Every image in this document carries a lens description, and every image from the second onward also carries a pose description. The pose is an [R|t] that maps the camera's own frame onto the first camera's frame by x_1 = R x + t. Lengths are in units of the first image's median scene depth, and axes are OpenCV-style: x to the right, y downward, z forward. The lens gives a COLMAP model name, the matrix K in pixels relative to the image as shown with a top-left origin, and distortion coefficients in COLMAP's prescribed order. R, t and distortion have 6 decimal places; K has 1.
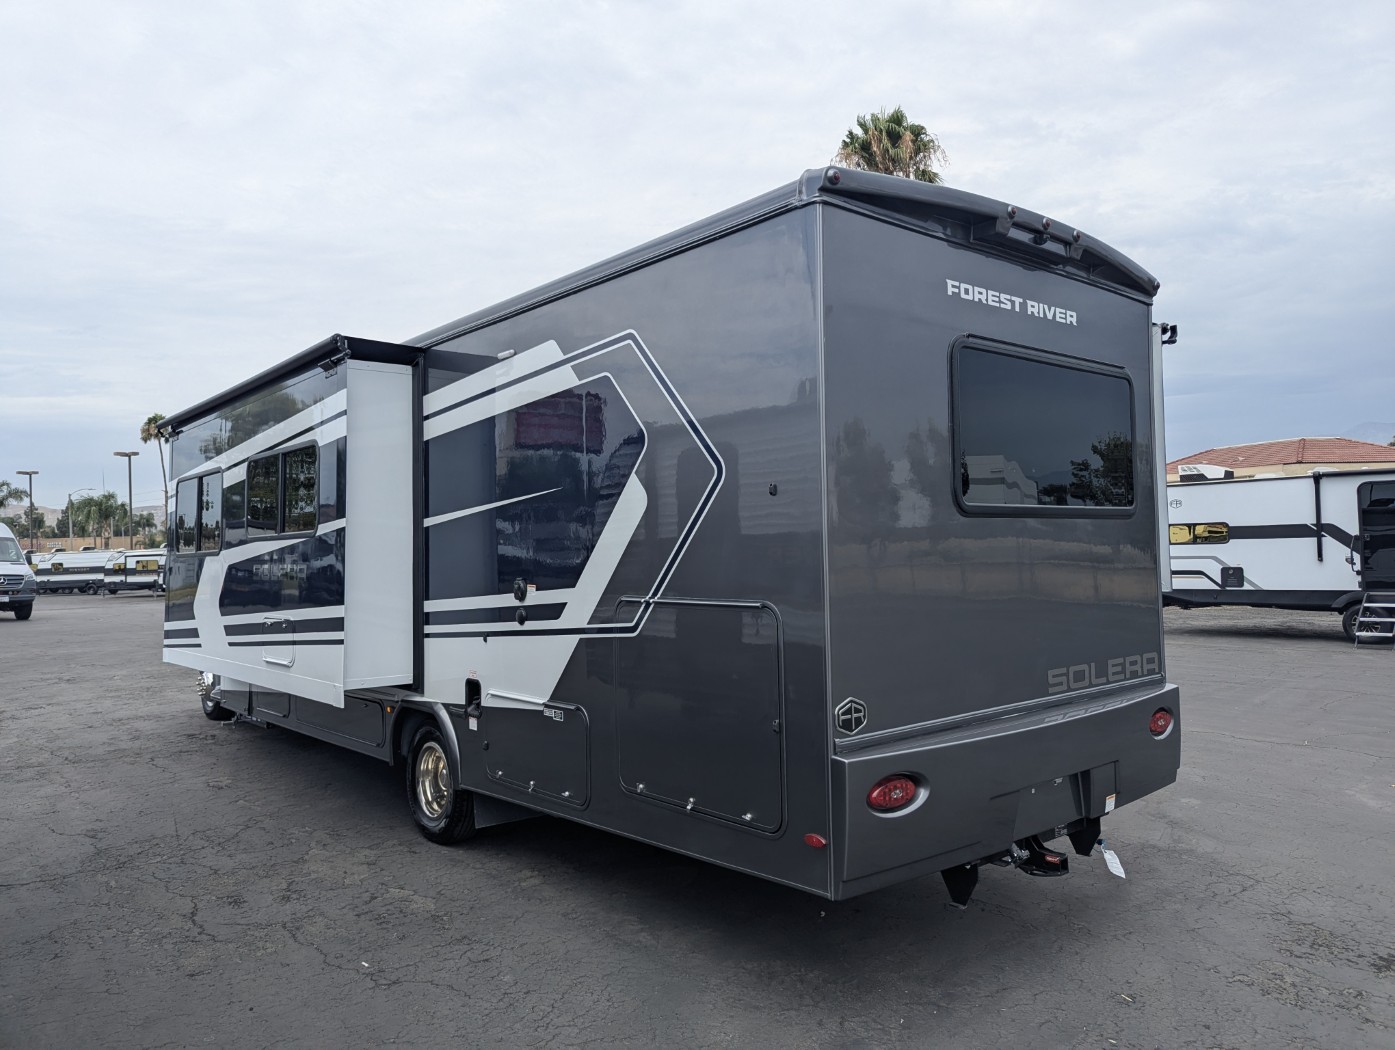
lens RADIAL K [[996.2, 0, 697.5], [0, 996.2, 525.0], [0, 0, 1]] dist [0.001616, 0.001083]
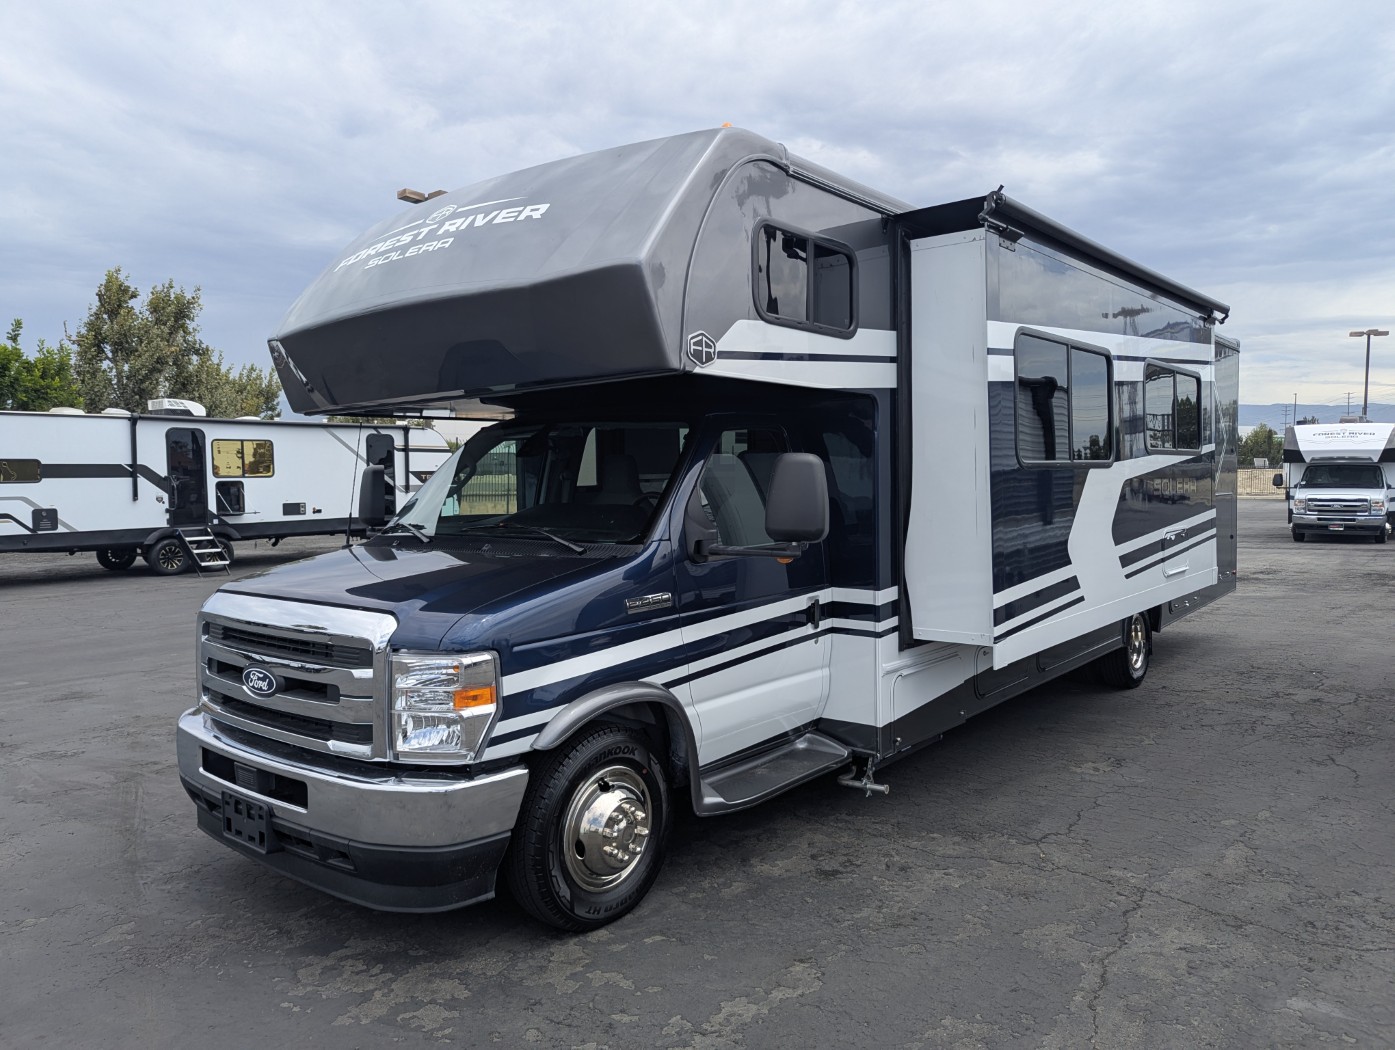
lens RADIAL K [[996.2, 0, 697.5], [0, 996.2, 525.0], [0, 0, 1]] dist [0.001616, 0.001083]
pose [[-0.173310, -0.027879, 0.984473, -0.492939], [-0.016922, 0.999536, 0.025326, 0.025370], [-0.984722, -0.012270, -0.173702, 0.605157]]
